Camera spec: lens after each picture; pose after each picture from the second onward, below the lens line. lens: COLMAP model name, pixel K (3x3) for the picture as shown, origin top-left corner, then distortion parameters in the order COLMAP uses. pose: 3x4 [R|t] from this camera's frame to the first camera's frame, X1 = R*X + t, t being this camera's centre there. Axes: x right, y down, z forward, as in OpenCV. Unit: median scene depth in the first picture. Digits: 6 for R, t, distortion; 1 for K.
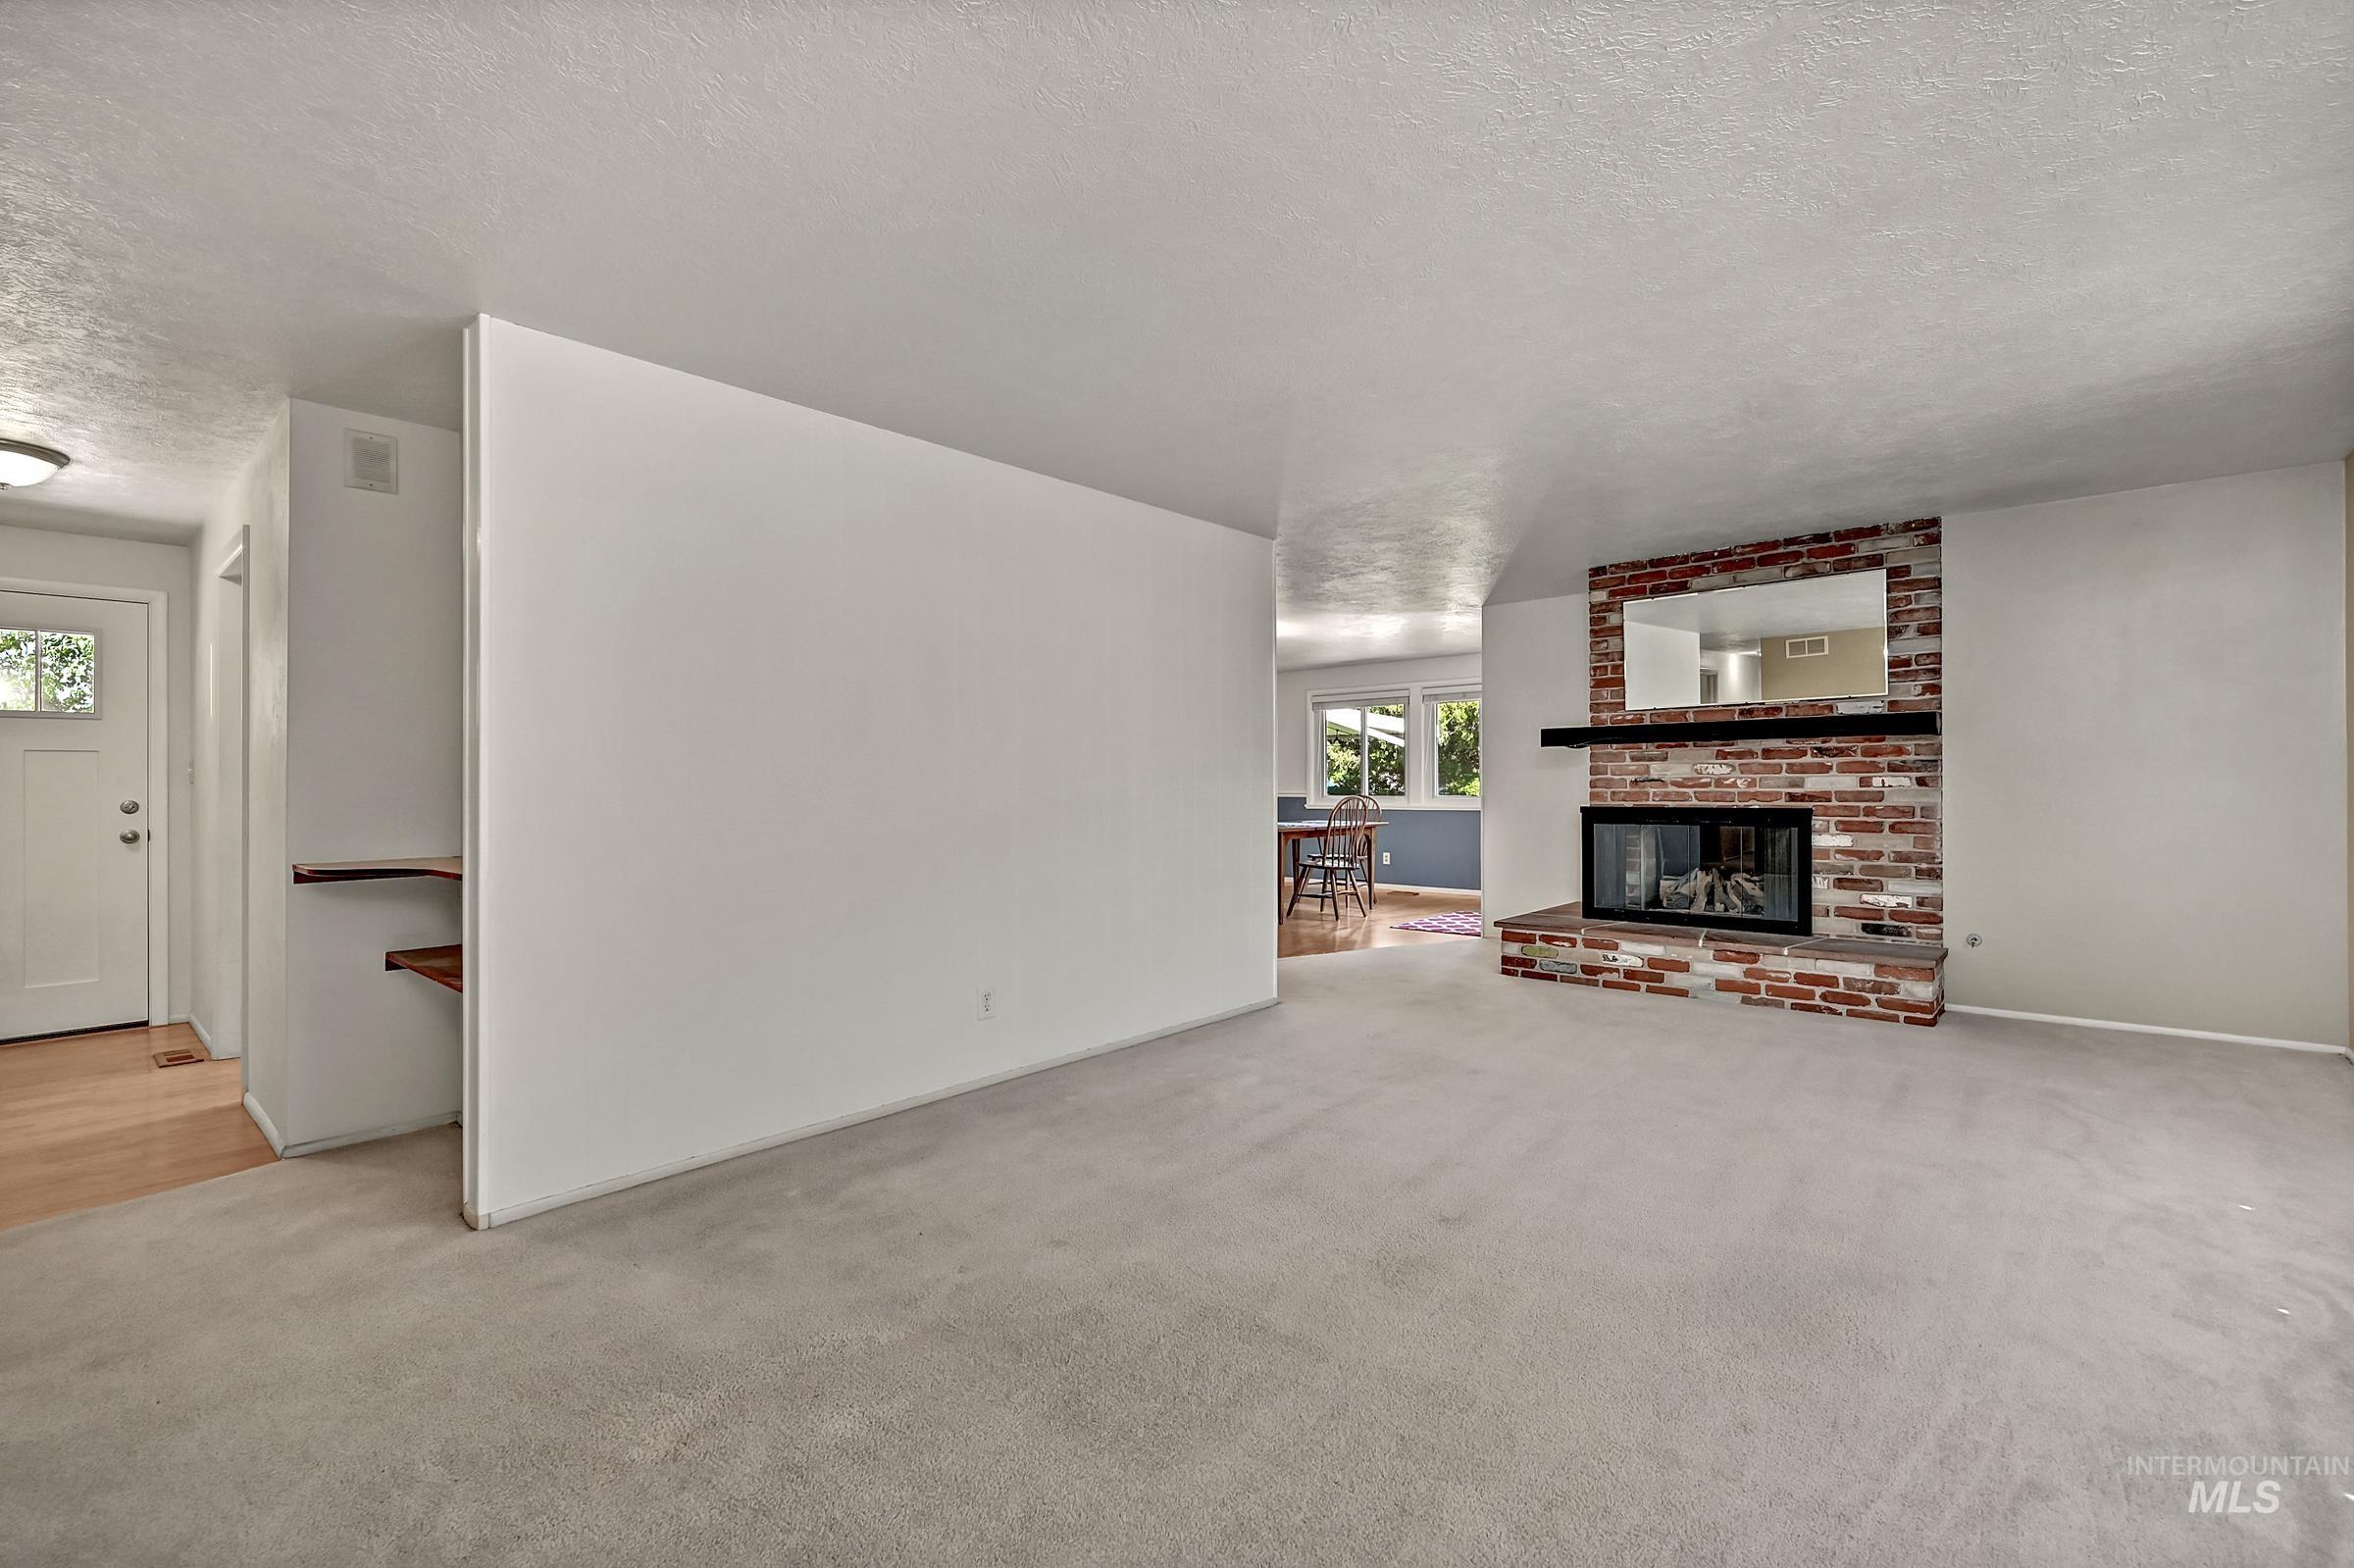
lens RADIAL K [[1028.0, 0, 1186.8], [0, 1028.0, 784.8], [0, 0, 1]] dist [0.002277, 0.000452]
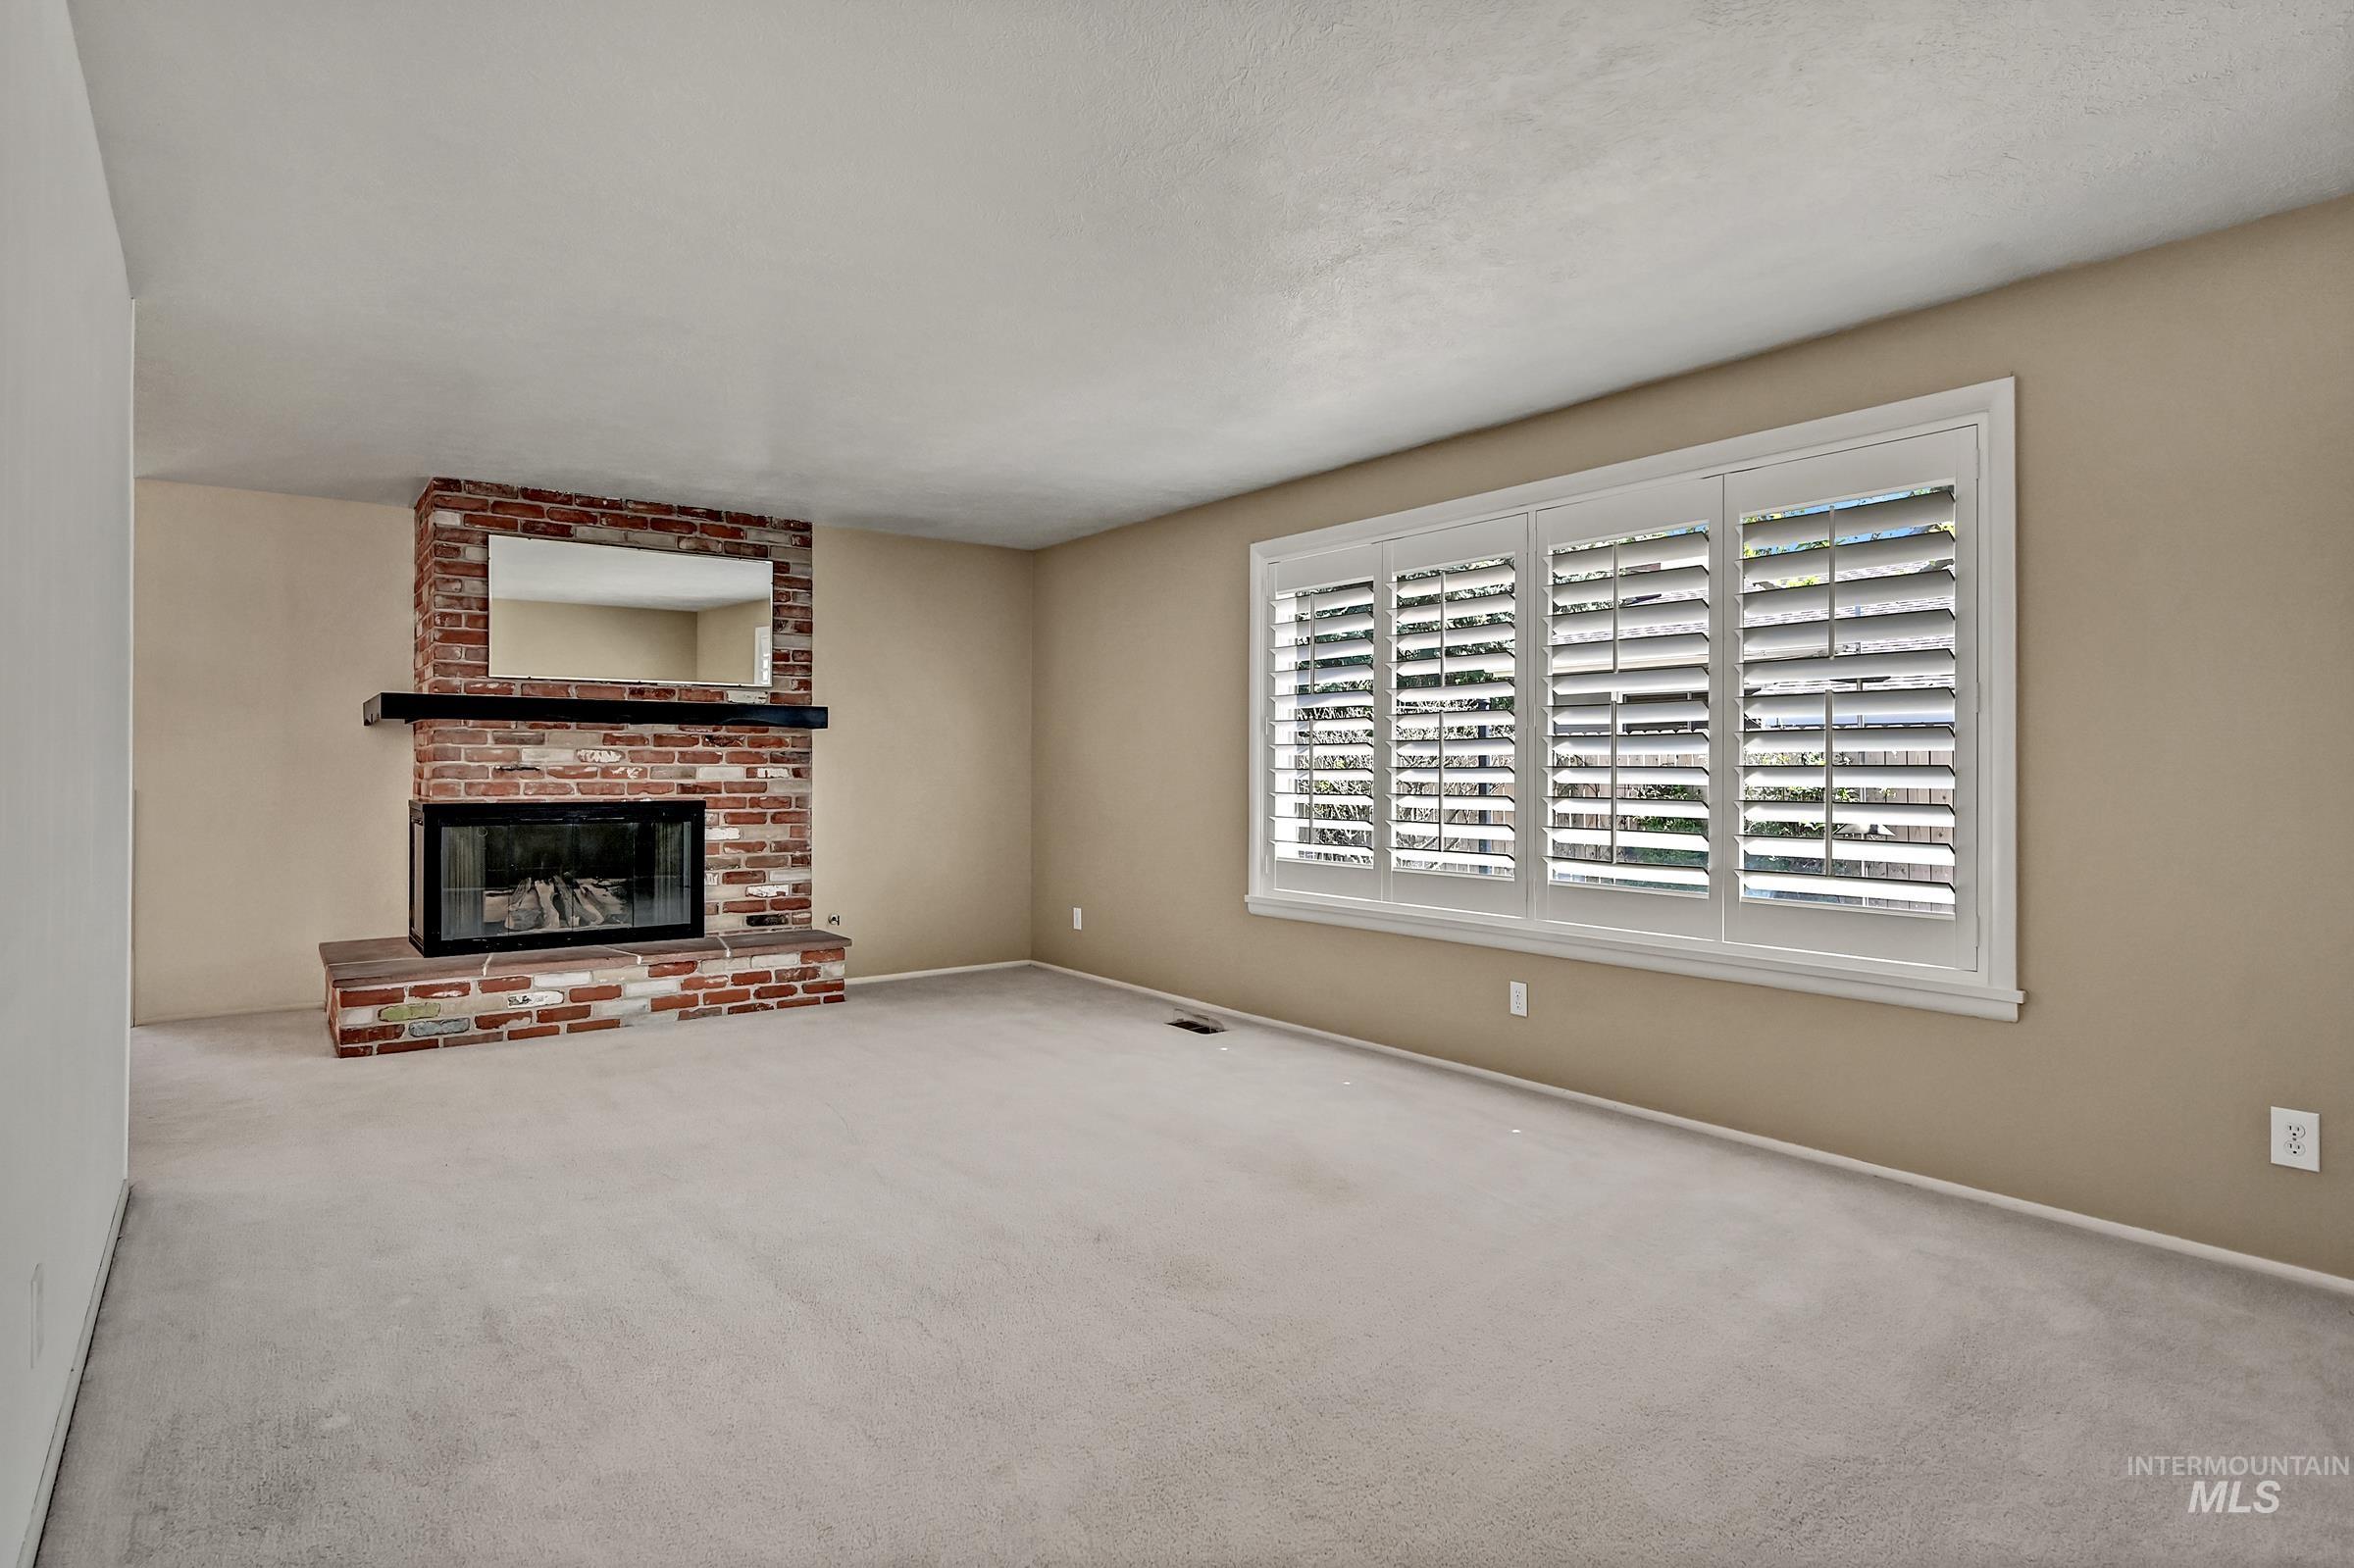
lens RADIAL K [[1240.2, 0, 1179.6], [0, 1240.2, 773.5], [0, 0, 1]] dist [-0.002556, -0.000132]
pose [[0.205643, 0.008119, 0.978593, -0.411345], [-0.002896, 0.999966, -0.007688, 0.005713], [-0.978623, -0.001253, 0.205660, 0.345634]]
